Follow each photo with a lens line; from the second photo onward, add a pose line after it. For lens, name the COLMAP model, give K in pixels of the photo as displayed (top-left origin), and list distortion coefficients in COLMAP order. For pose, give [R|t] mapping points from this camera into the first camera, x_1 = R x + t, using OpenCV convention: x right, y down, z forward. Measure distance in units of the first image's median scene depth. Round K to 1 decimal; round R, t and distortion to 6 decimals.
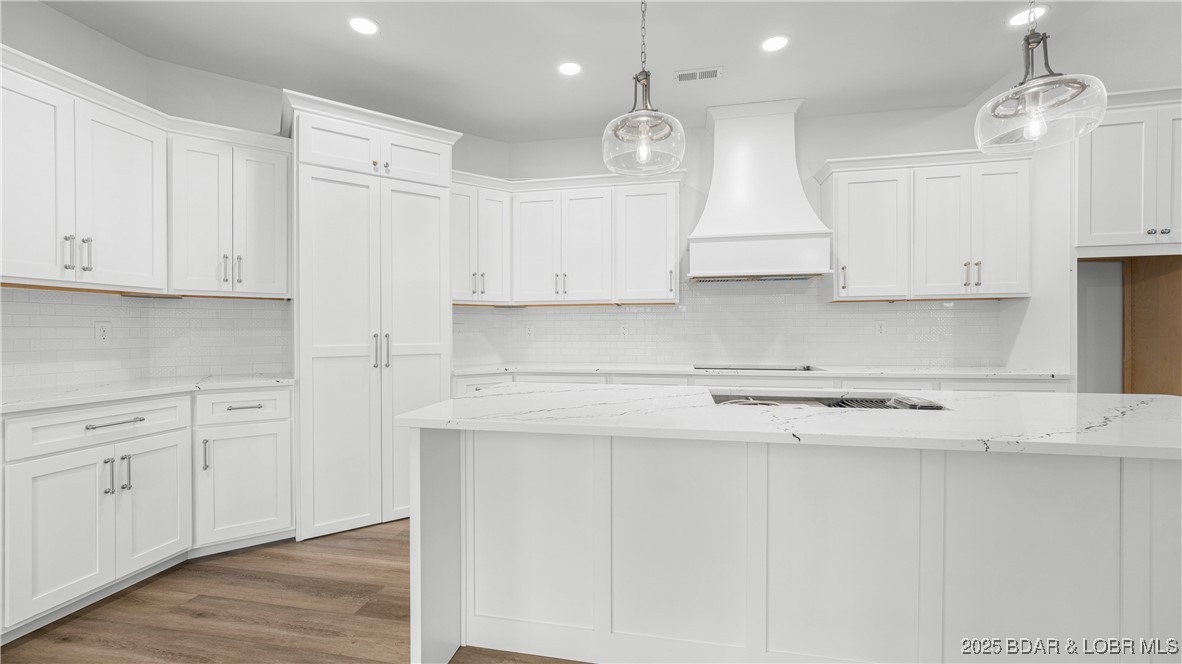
lens RADIAL K [[473.4, 0, 588.5], [0, 473.4, 337.5], [0, 0, 1]] dist [-0.005809, 0.000098]
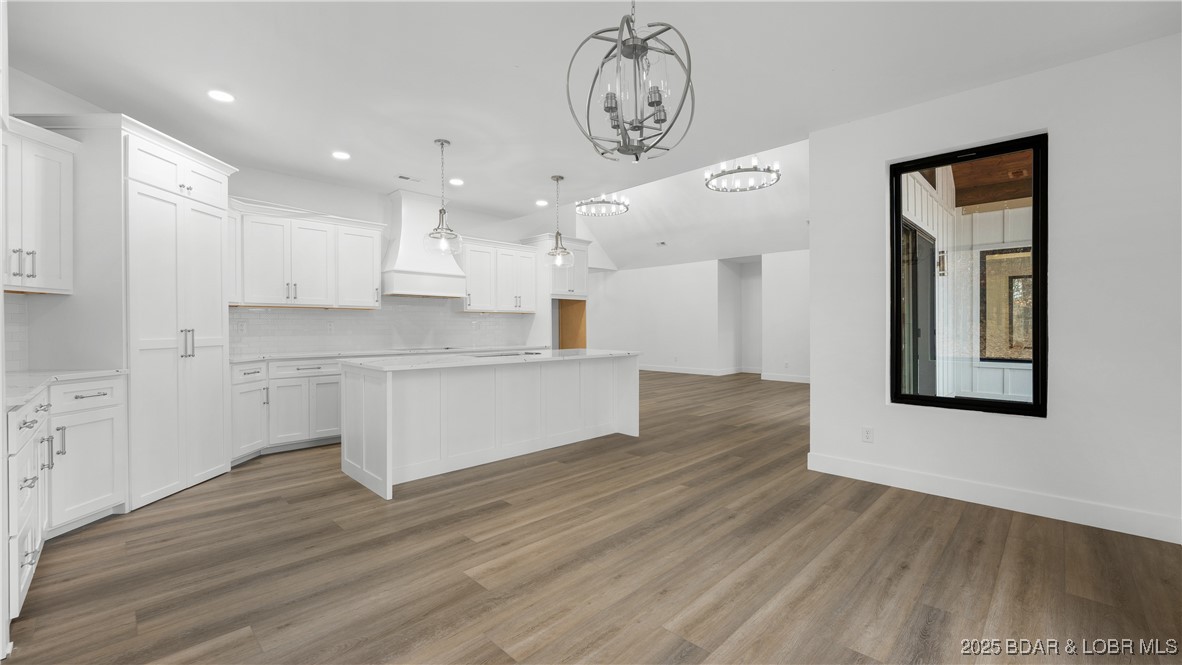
lens RADIAL K [[473.2, 0, 591.0], [0, 473.2, 332.5], [0, 0, 1]] dist [0.000048, -0.000008]
pose [[0.547765, -0.005261, 0.836616, -0.880798], [0.007749, 0.999969, 0.001215, 0.007058], [-0.836597, 0.005818, 0.547789, -0.508274]]
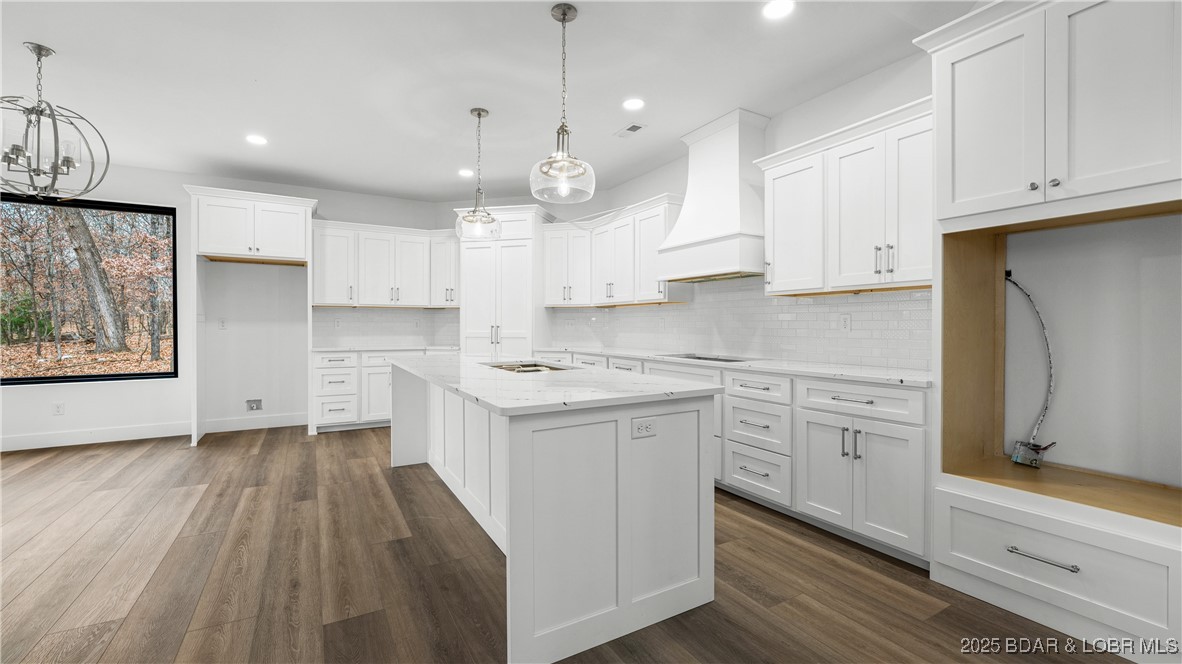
lens RADIAL K [[478.4, 0, 569.2], [0, 478.4, 328.0], [0, 0, 1]] dist [-0.002017, -0.000307]
pose [[0.646646, 0.010108, -0.762723, 1.175769], [-0.014028, 0.999901, 0.001359, -0.004619], [0.762661, 0.009820, 0.646724, 0.013252]]
